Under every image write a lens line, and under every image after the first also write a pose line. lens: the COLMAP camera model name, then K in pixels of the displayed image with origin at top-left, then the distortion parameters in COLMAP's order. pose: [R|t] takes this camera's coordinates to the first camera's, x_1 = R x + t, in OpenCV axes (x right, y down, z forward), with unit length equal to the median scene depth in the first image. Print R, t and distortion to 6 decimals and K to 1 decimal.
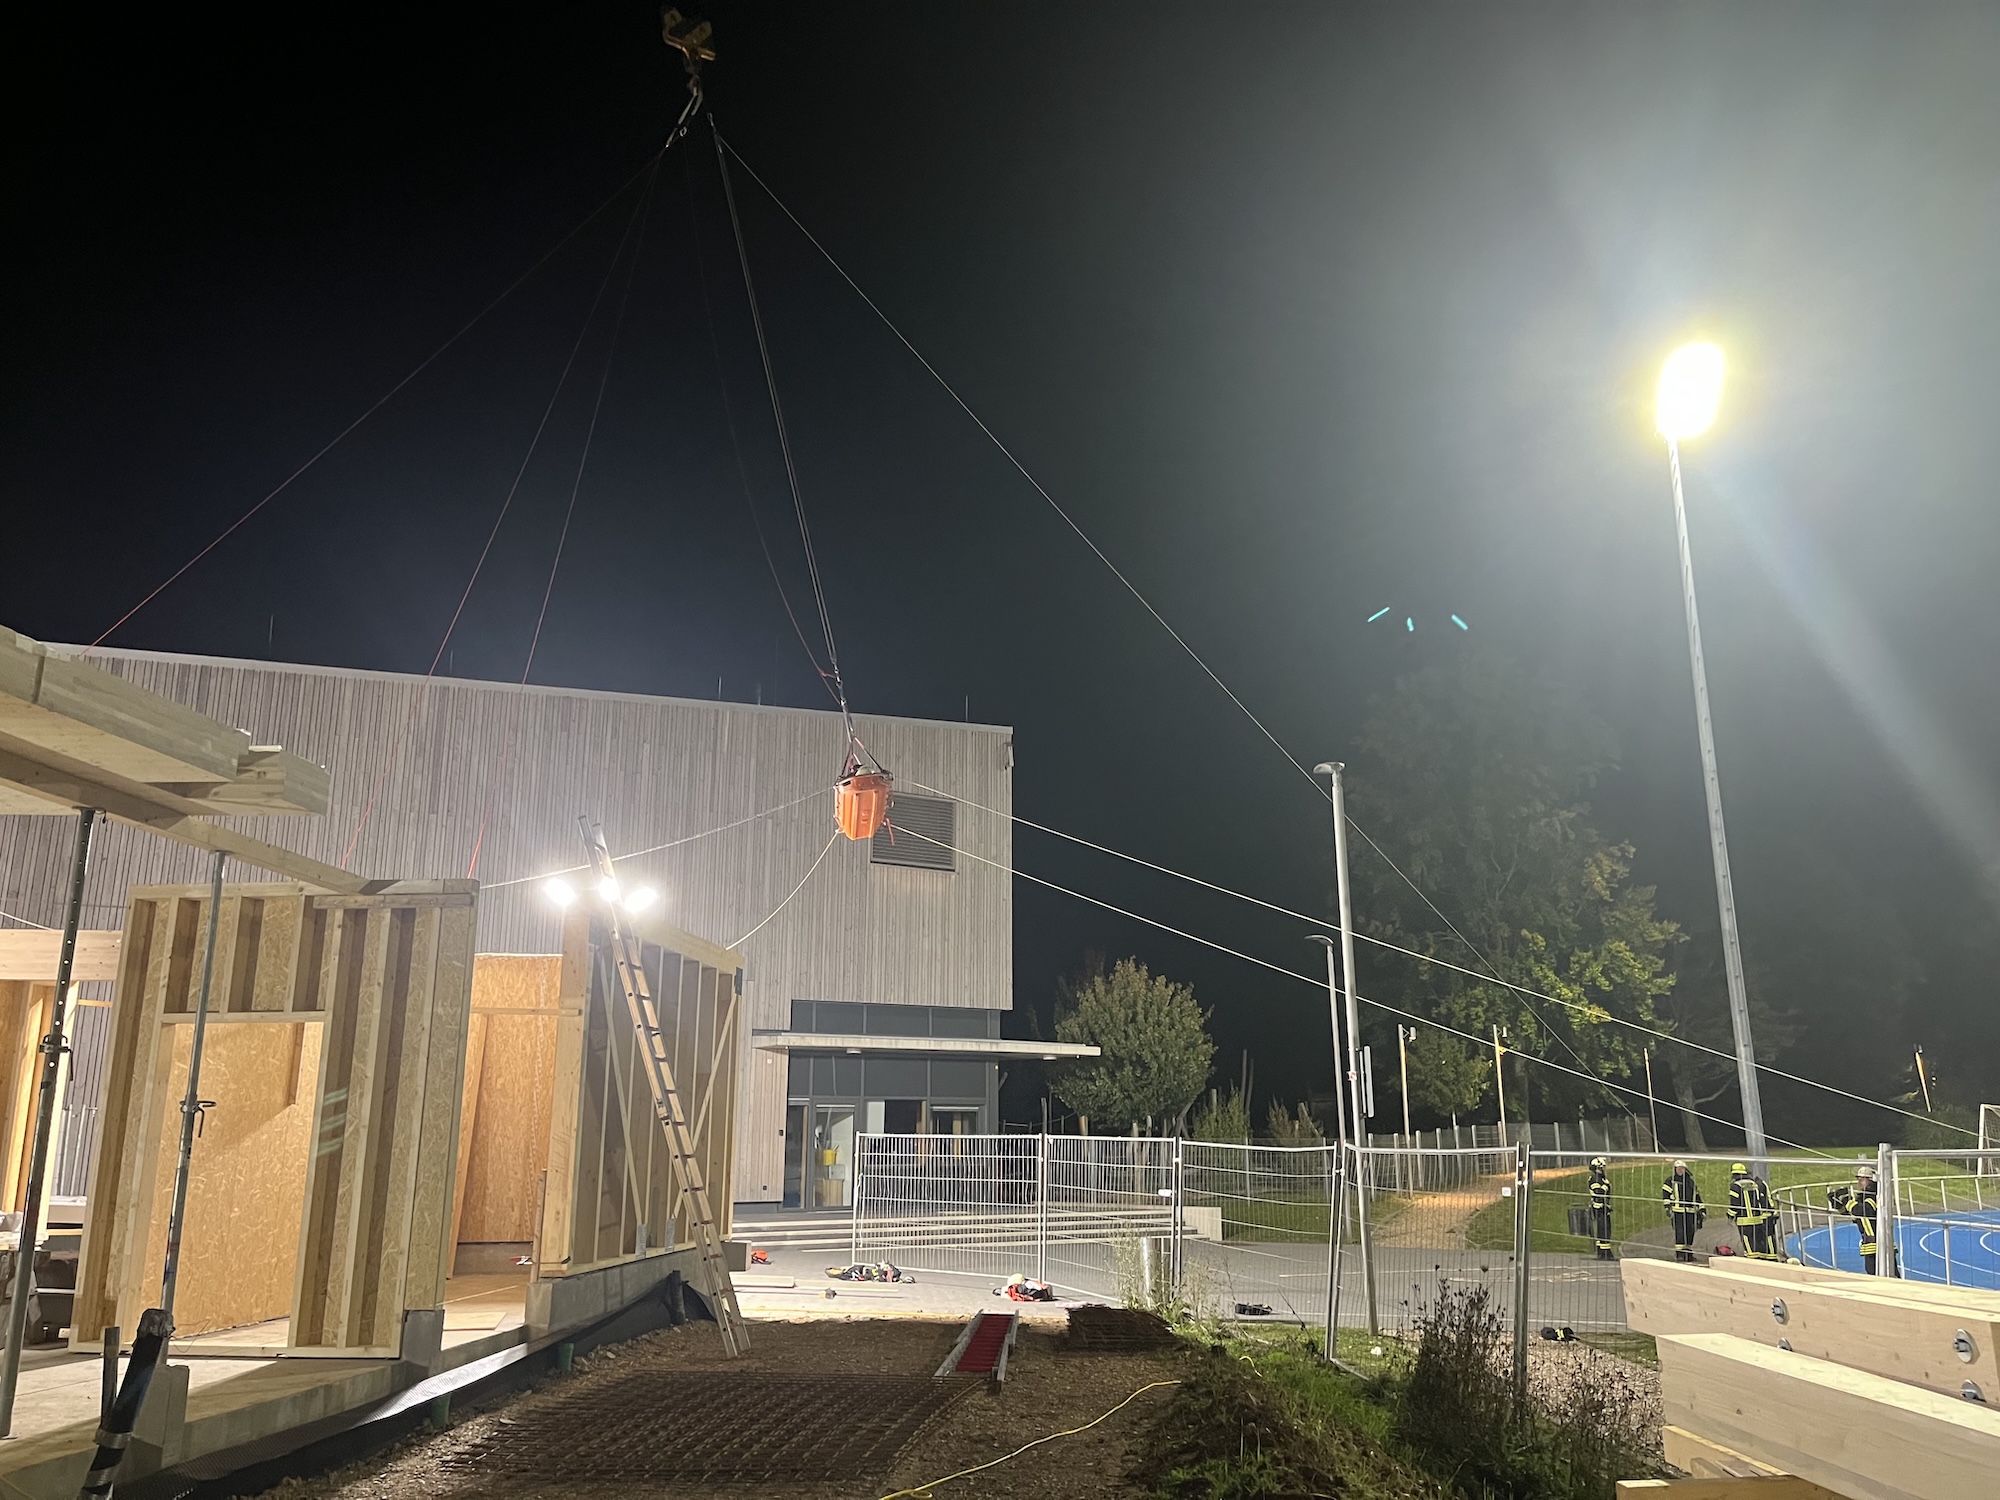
lens RADIAL K [[1531.6, 0, 992.4], [0, 1531.6, 752.7], [0, 0, 1]] dist [0.118198, -0.251093]
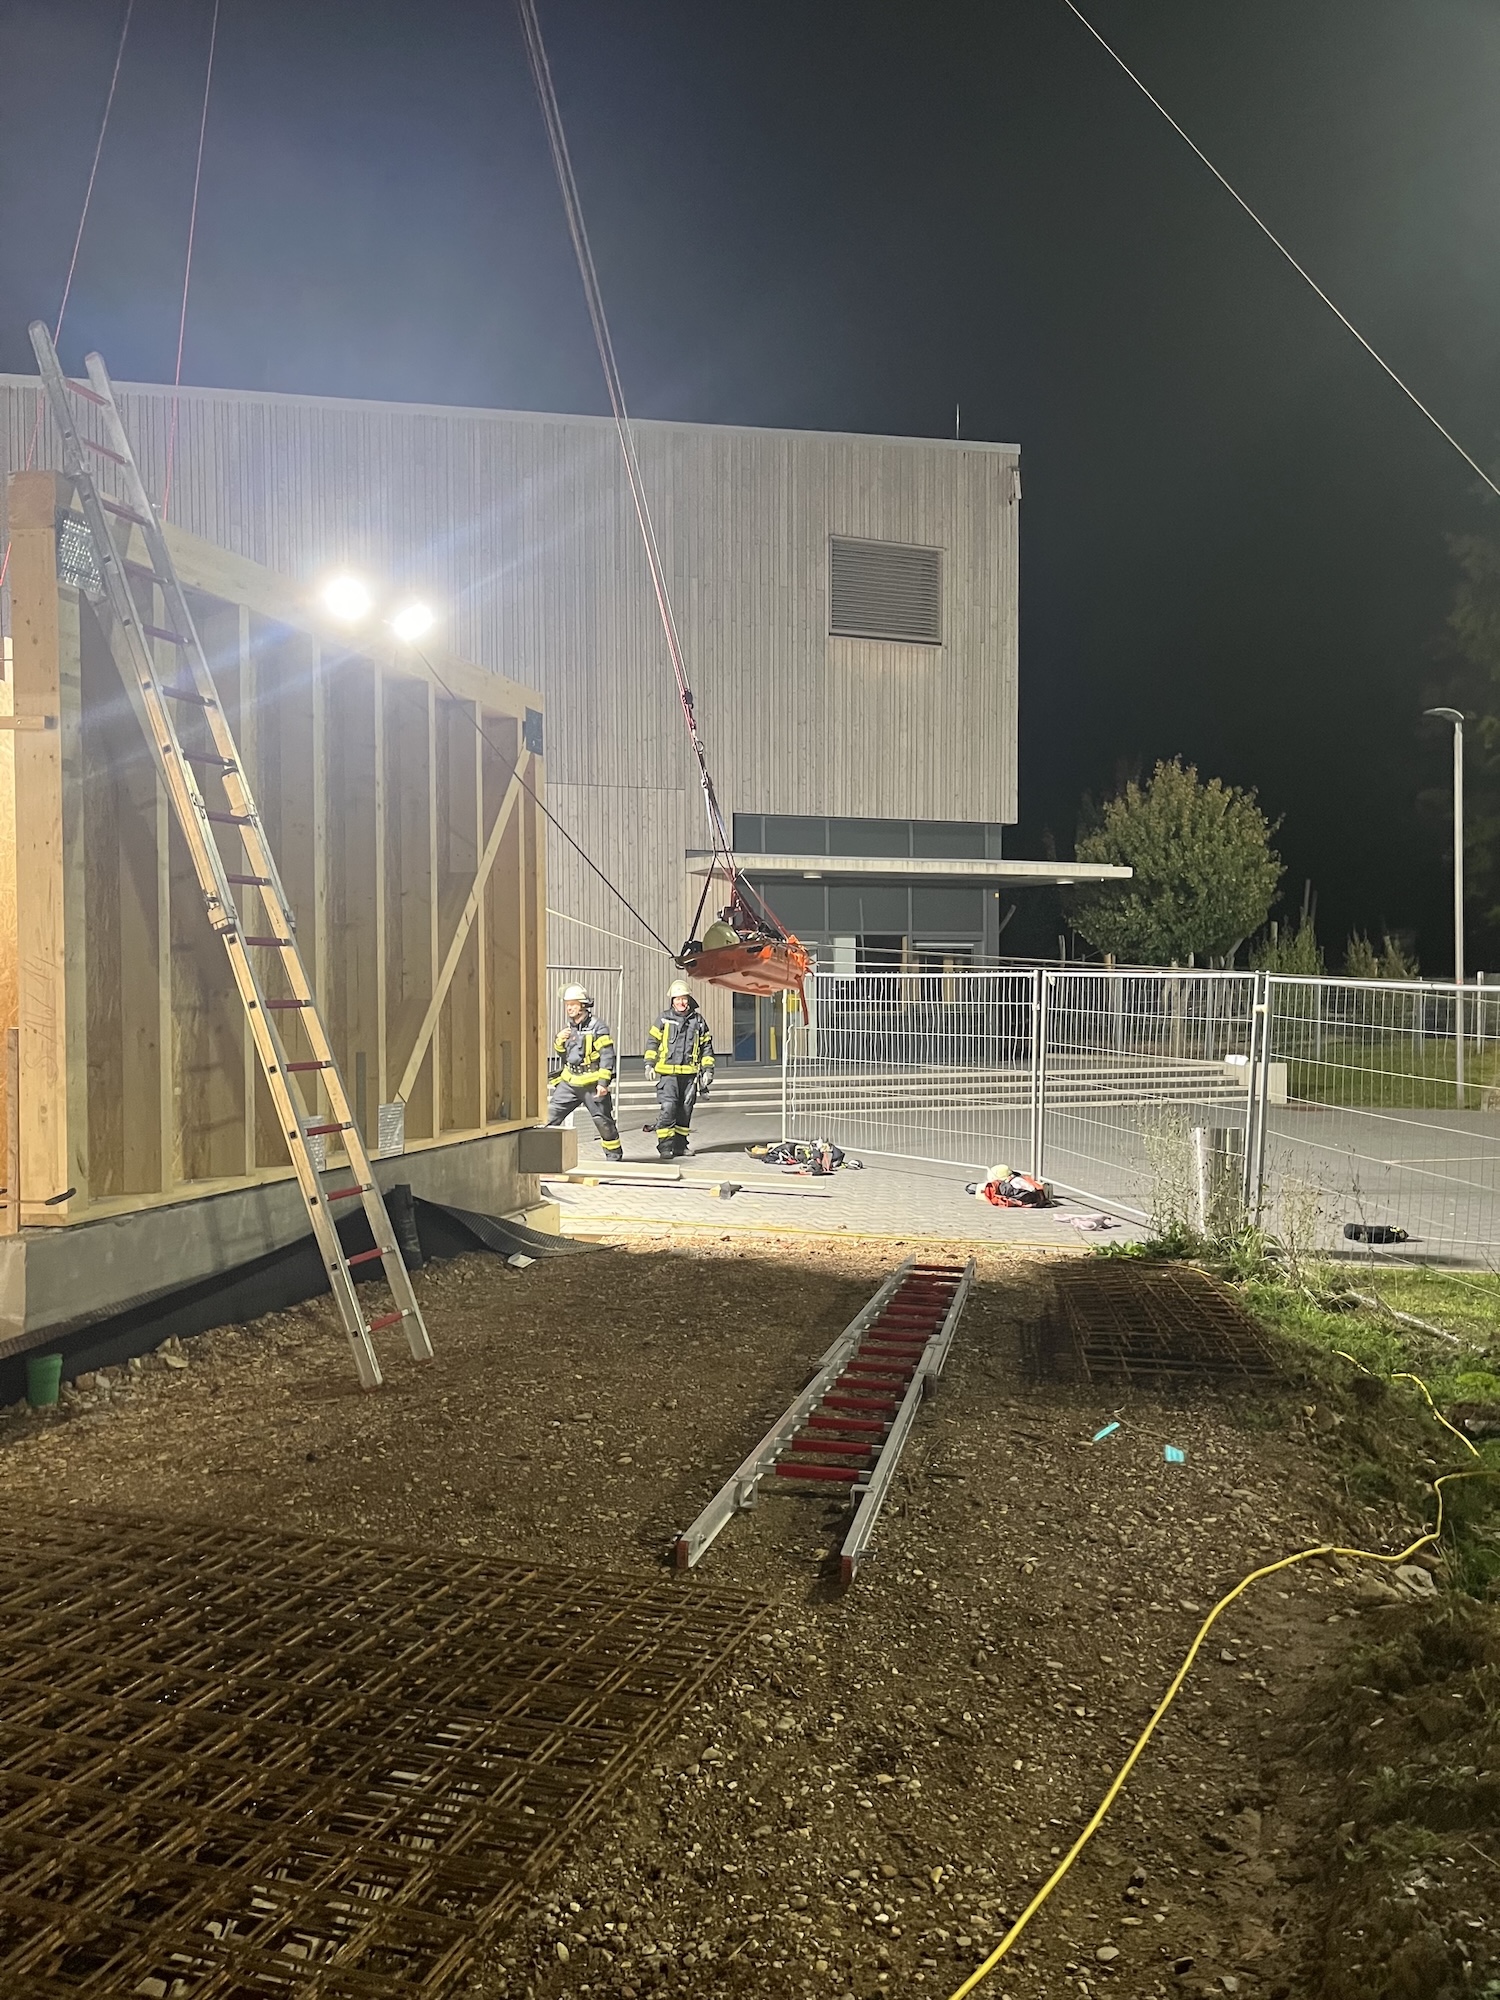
lens RADIAL K [[1531.6, 0, 750.0], [0, 1531.6, 1000.0], [0, 0, 1]] dist [0.118198, -0.251093]
pose [[0.984761, -0.001594, -0.173906, 0.015662], [0.045555, 0.967407, 0.249096, 0.054768], [0.167841, -0.253223, 0.952737, 0.212208]]
